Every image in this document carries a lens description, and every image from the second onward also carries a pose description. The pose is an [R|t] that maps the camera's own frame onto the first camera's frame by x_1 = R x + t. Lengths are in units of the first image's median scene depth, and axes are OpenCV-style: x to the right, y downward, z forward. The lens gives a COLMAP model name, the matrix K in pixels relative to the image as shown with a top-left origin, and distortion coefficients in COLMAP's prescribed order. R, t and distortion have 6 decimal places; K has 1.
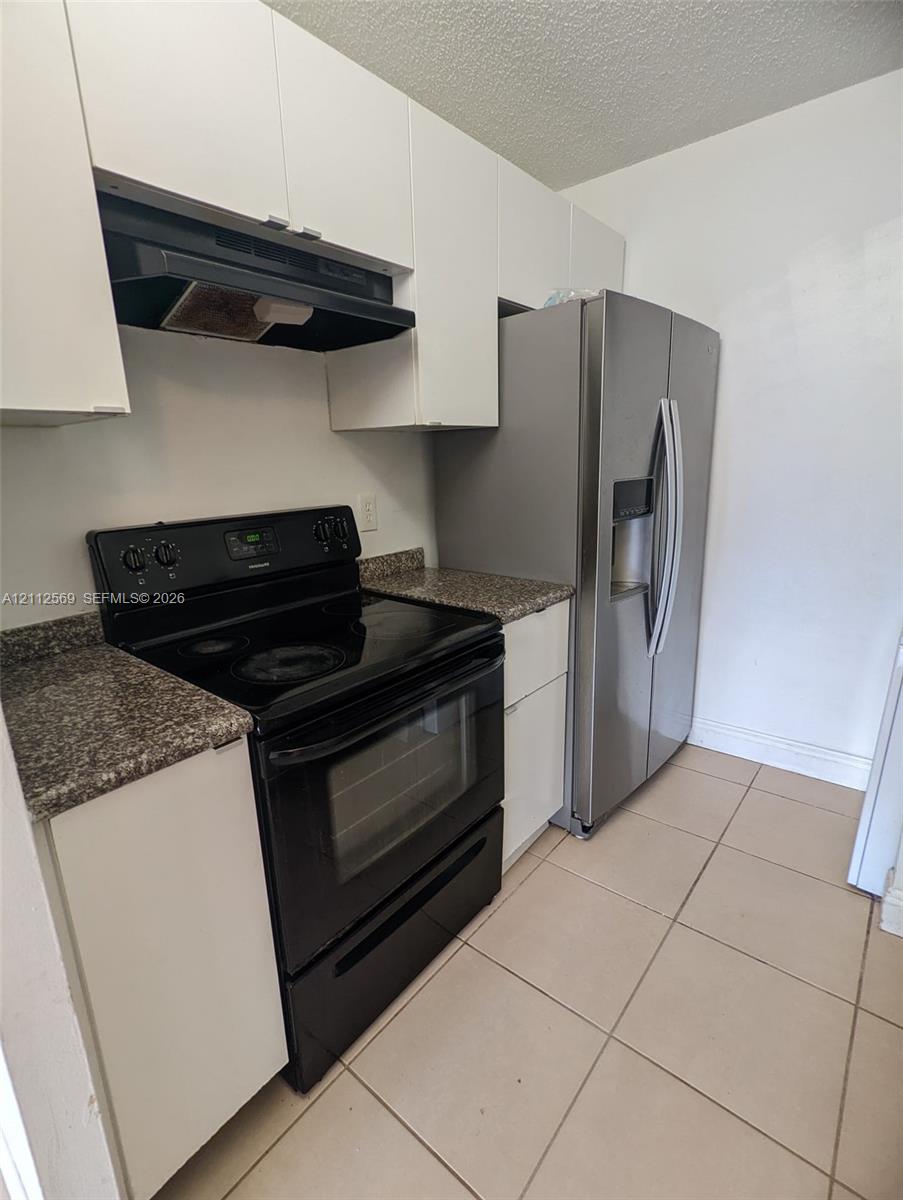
lens RADIAL K [[568.7, 0, 450.7], [0, 568.7, 601.4], [0, 0, 1]] dist [-0.009799, 0.001221]
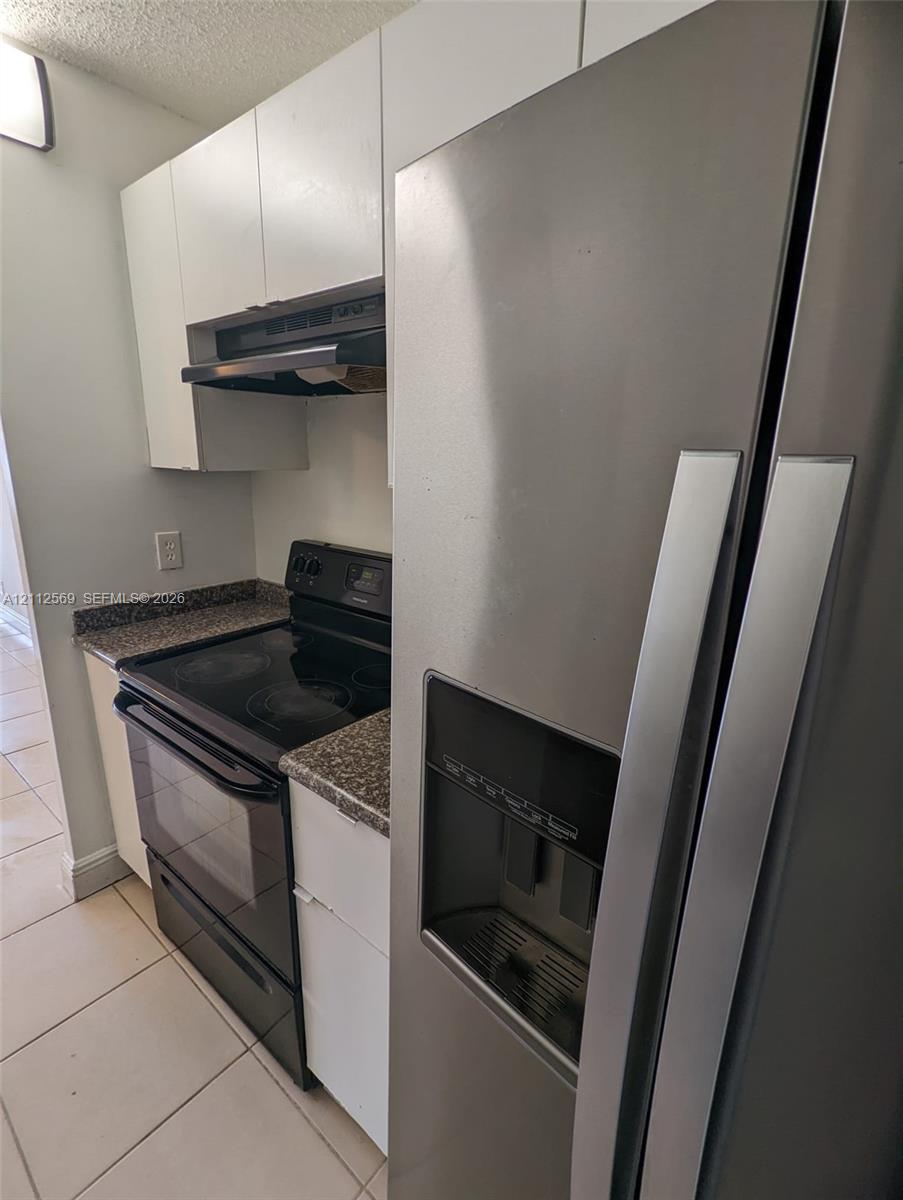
lens RADIAL K [[568.7, 0, 450.2], [0, 568.7, 602.4], [0, 0, 1]] dist [-0.009799, 0.001221]
pose [[-0.001107, 0.281895, -0.959445, 0.544265], [-0.268750, 0.924063, 0.271809, -0.307852], [0.963209, 0.258151, 0.074736, 0.833460]]
